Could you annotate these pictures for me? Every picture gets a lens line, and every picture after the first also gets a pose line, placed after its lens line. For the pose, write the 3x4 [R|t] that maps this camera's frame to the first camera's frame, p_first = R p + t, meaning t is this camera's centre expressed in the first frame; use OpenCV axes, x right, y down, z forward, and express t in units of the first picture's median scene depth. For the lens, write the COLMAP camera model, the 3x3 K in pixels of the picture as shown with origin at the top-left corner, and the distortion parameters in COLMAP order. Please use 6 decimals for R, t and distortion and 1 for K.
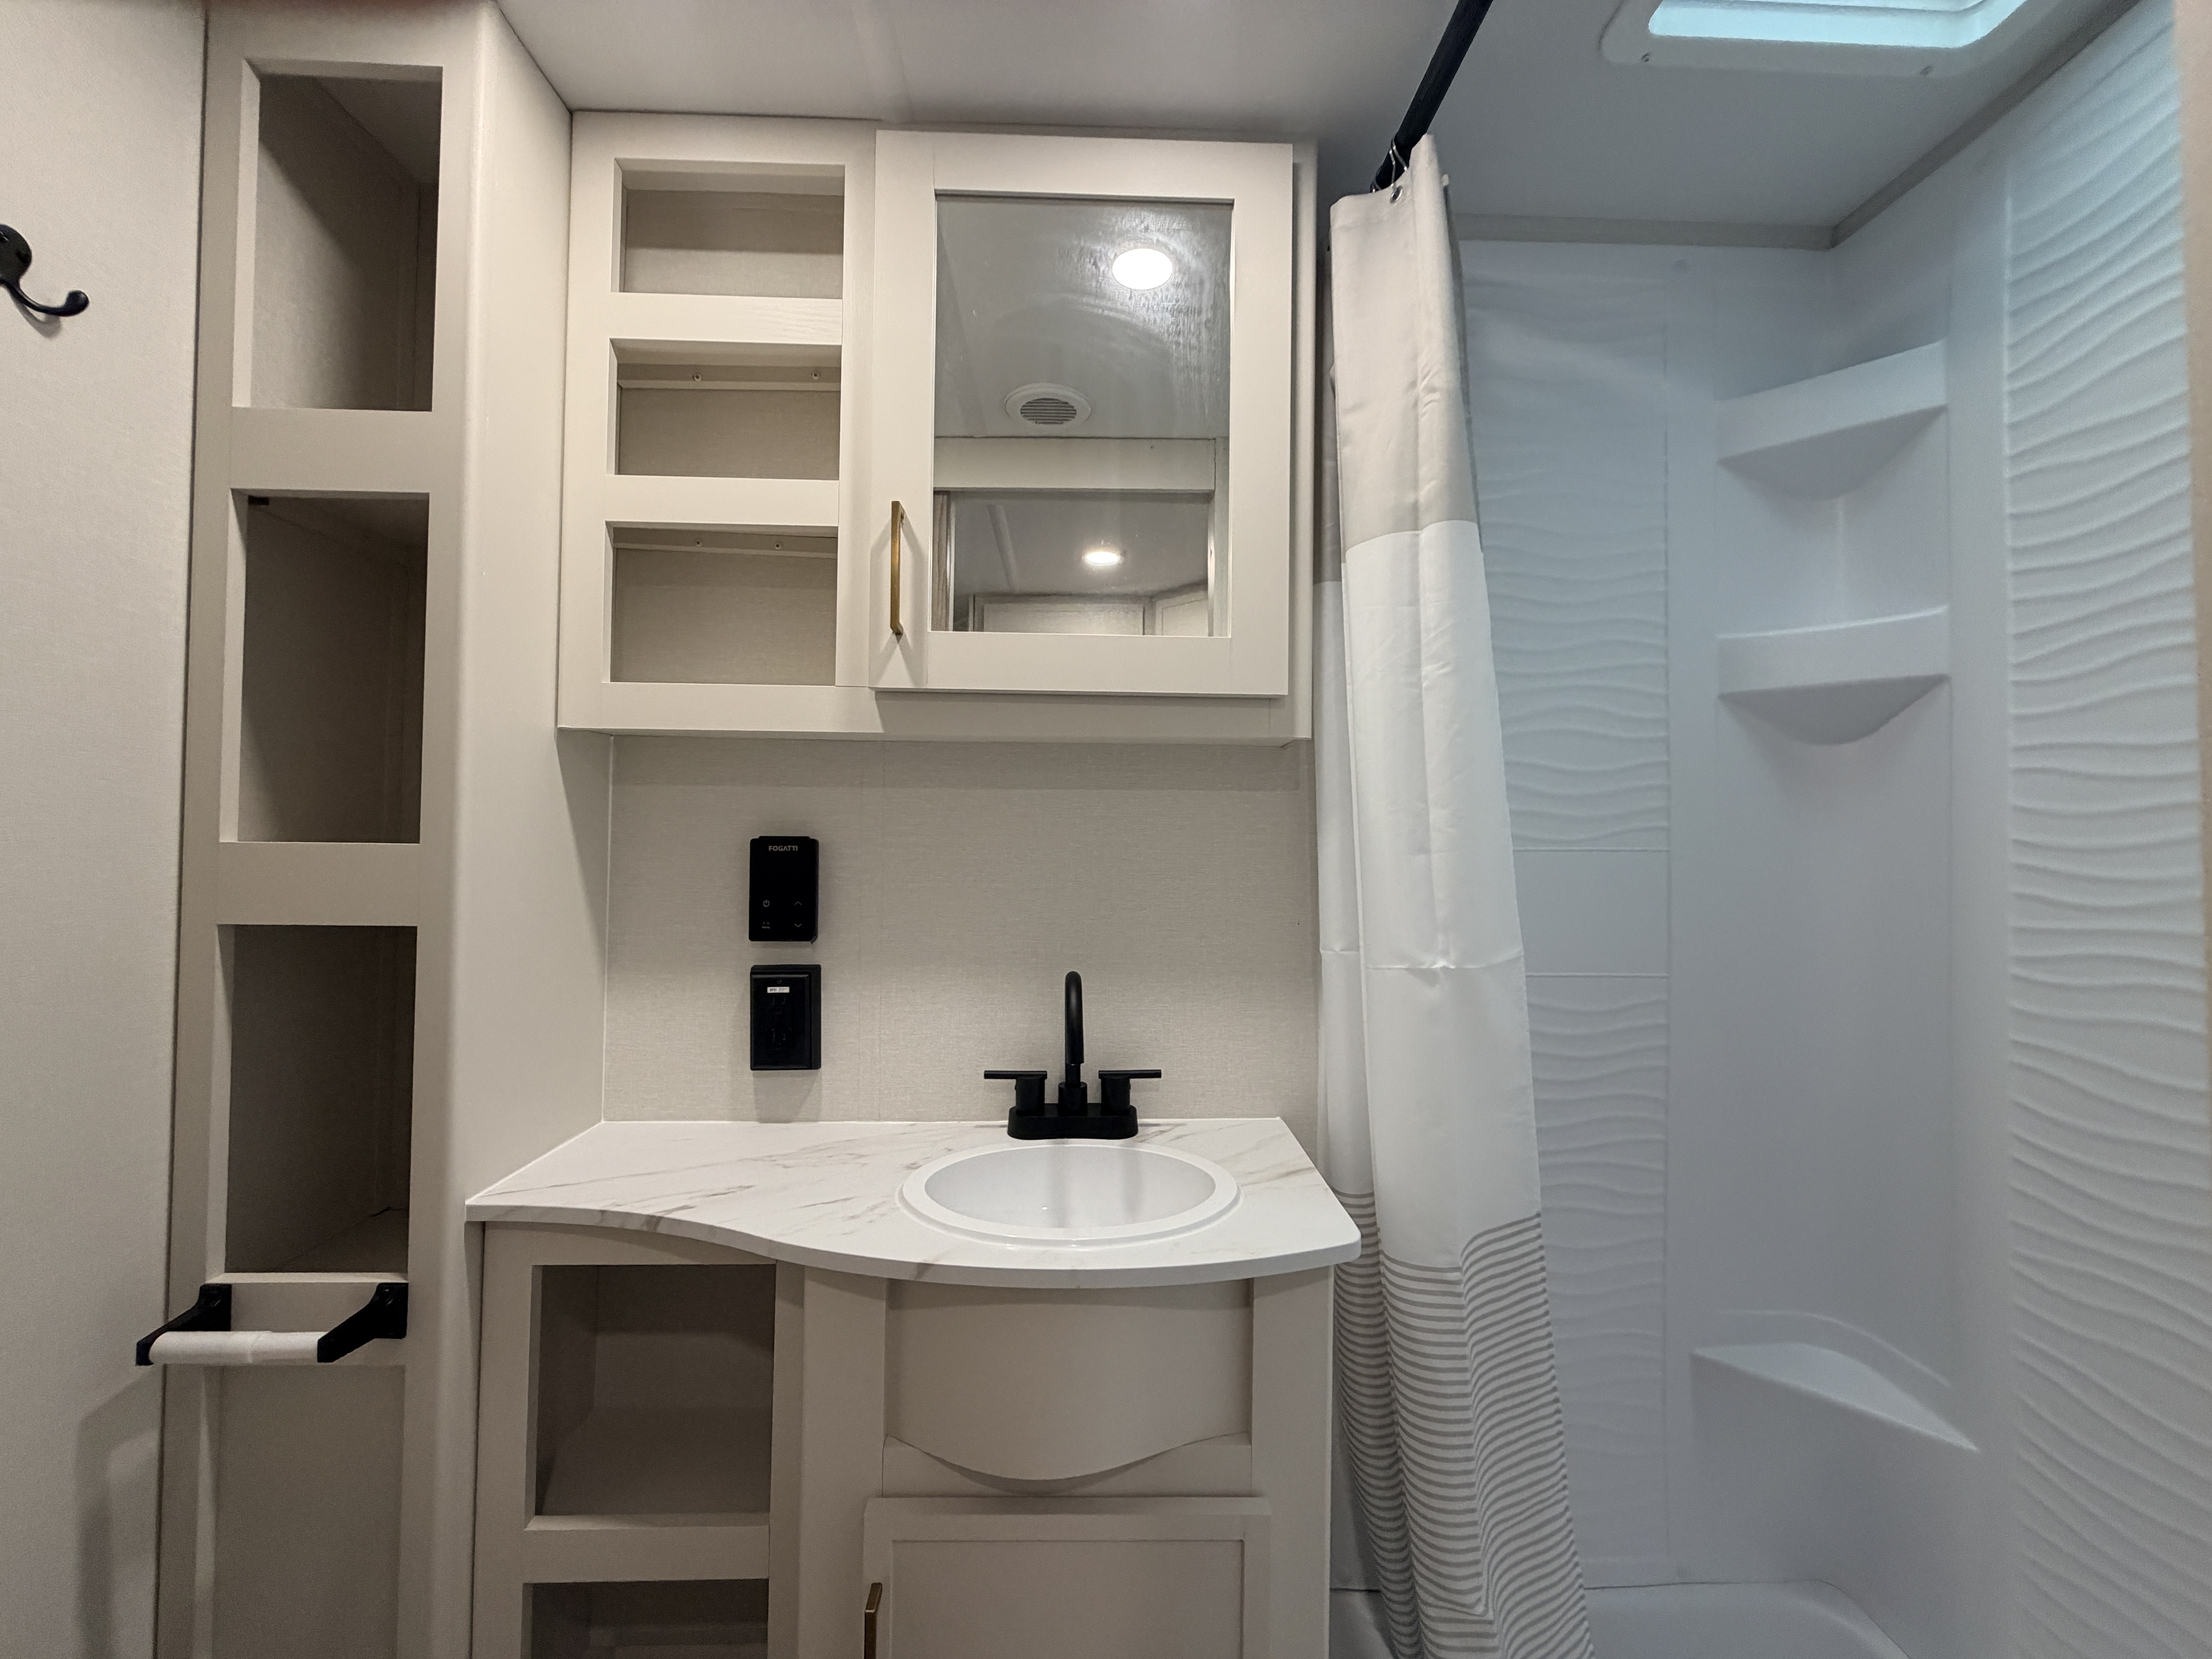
lens RADIAL K [[877.8, 0, 1100.8], [0, 877.8, 828.6], [0, 0, 1]] dist [0.000745, -0.000099]
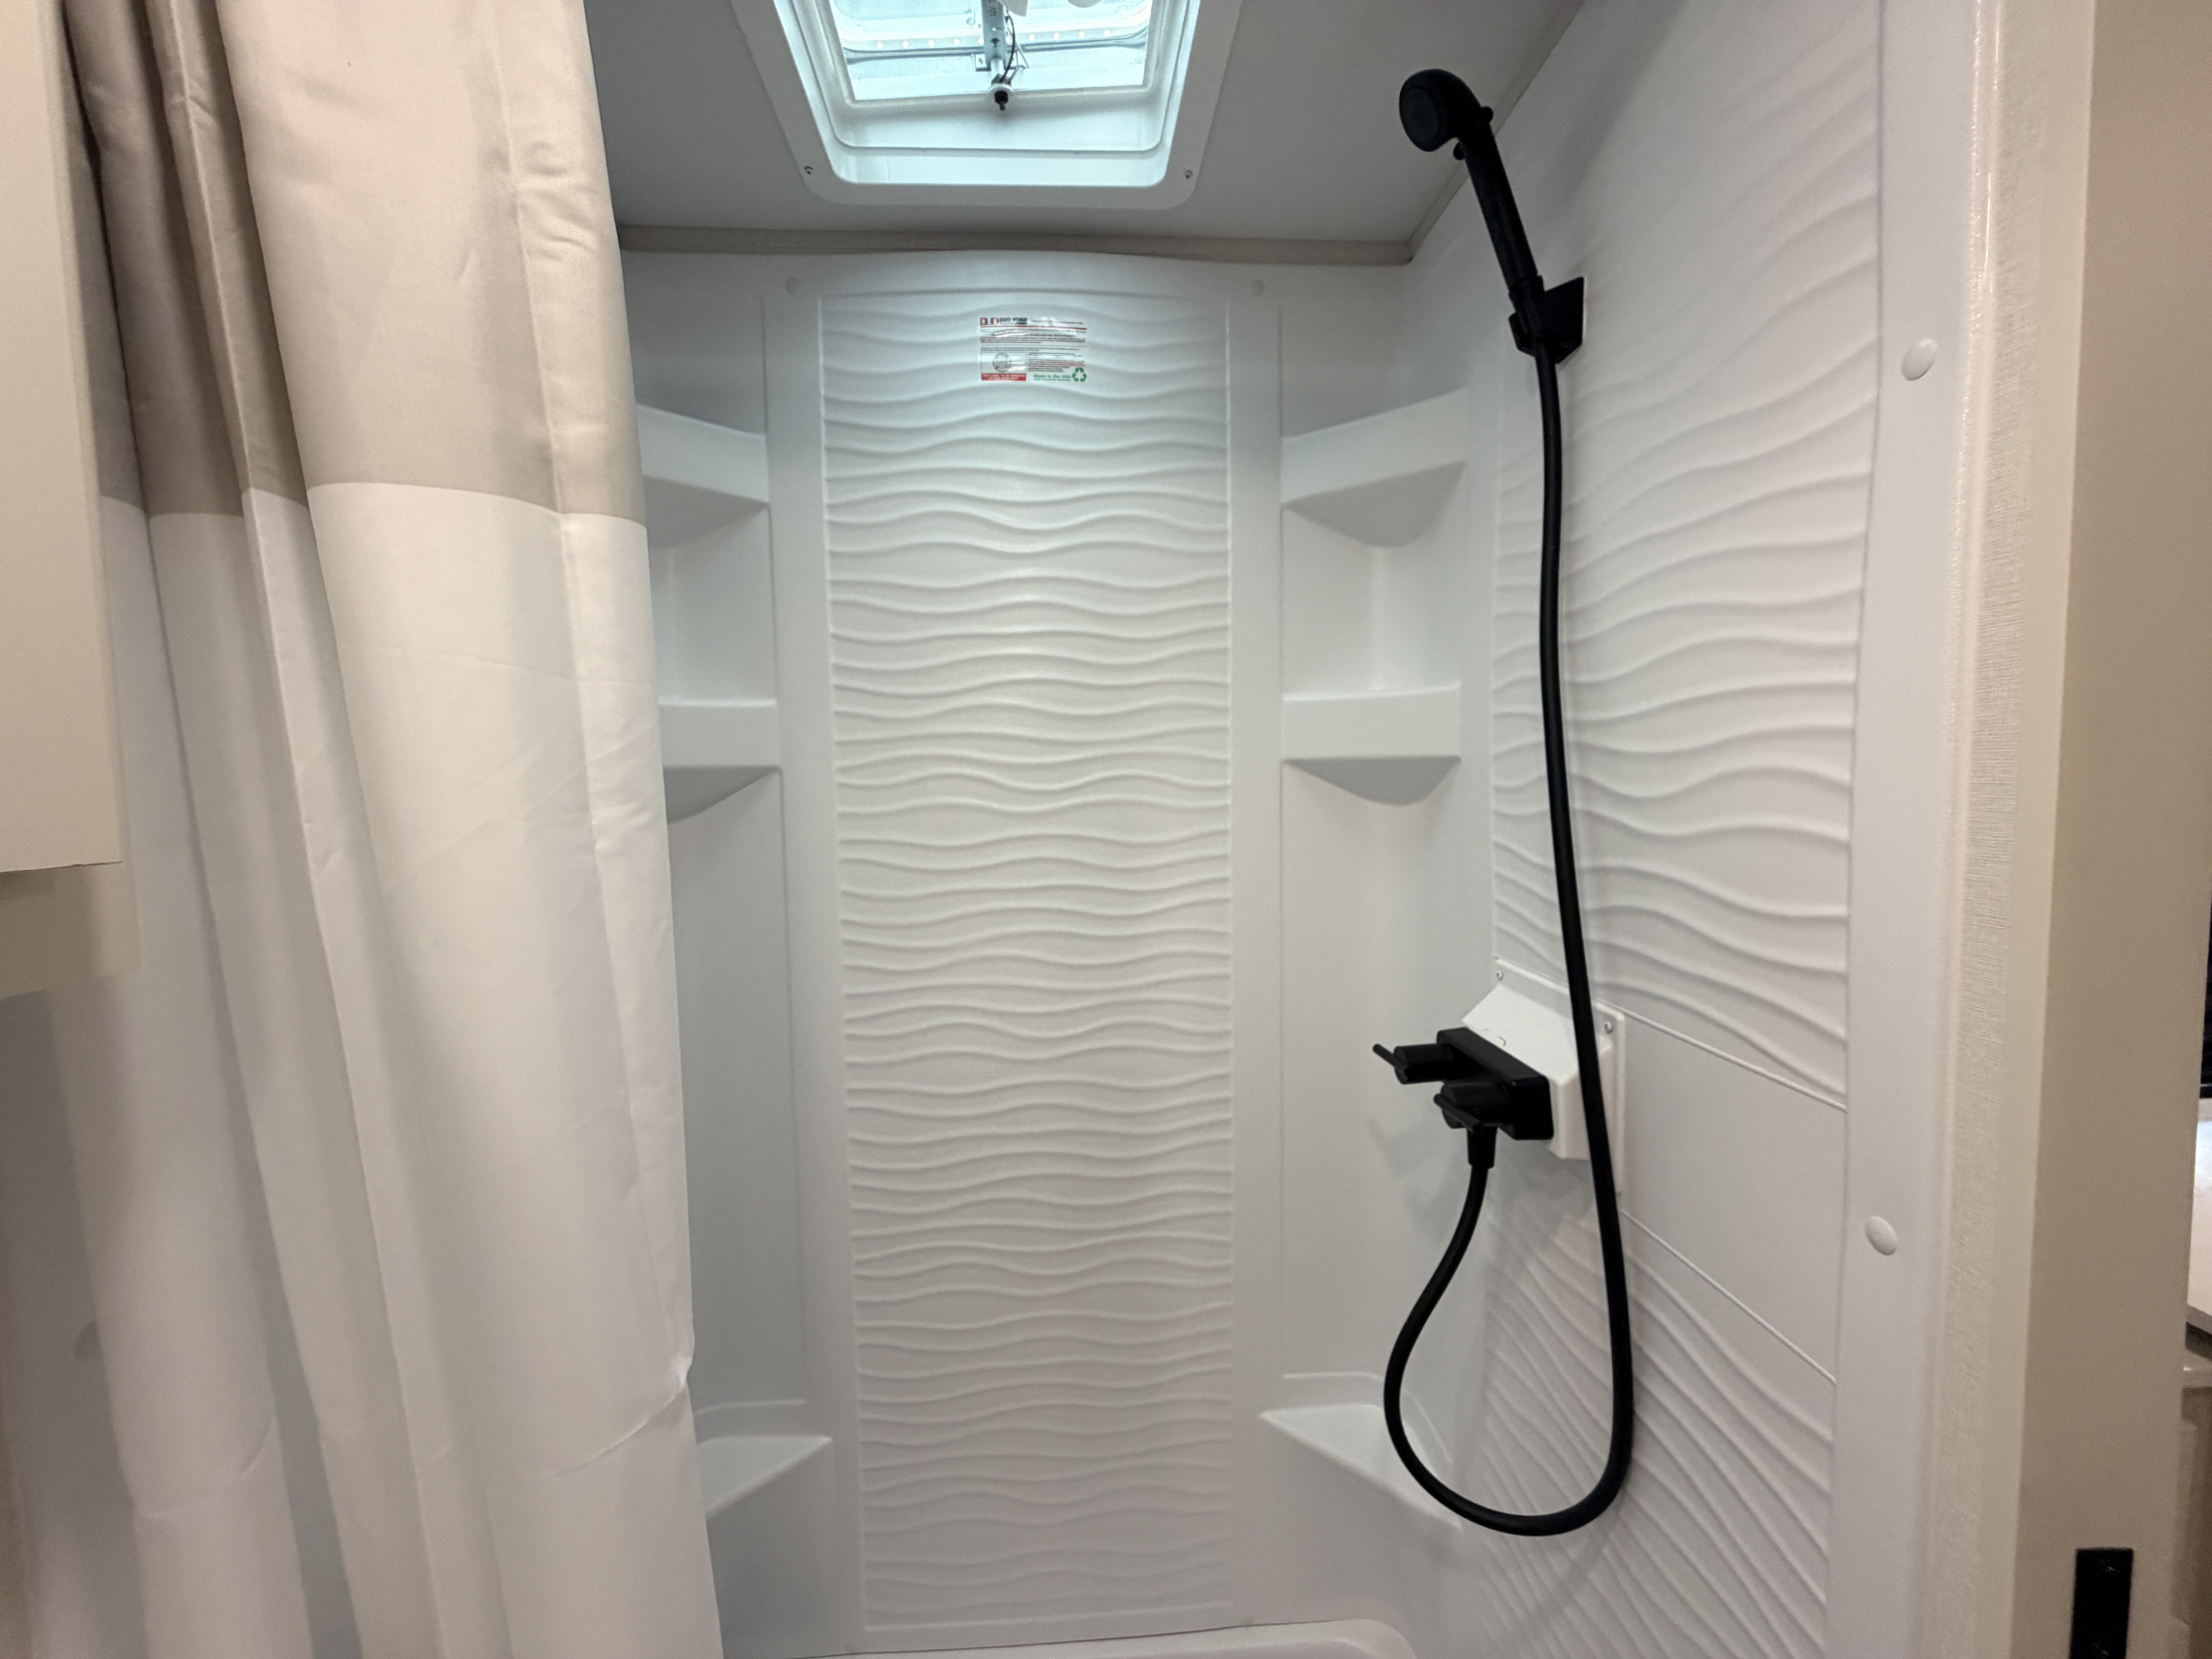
lens RADIAL K [[877.8, 0, 1100.8], [0, 877.8, 828.6], [0, 0, 1]] dist [0.000745, -0.000099]
pose [[-0.023534, -0.078890, 0.996605, -0.114332], [-0.002679, 0.996883, 0.078849, -0.201257], [-0.999719, -0.000815, -0.023672, 0.692850]]
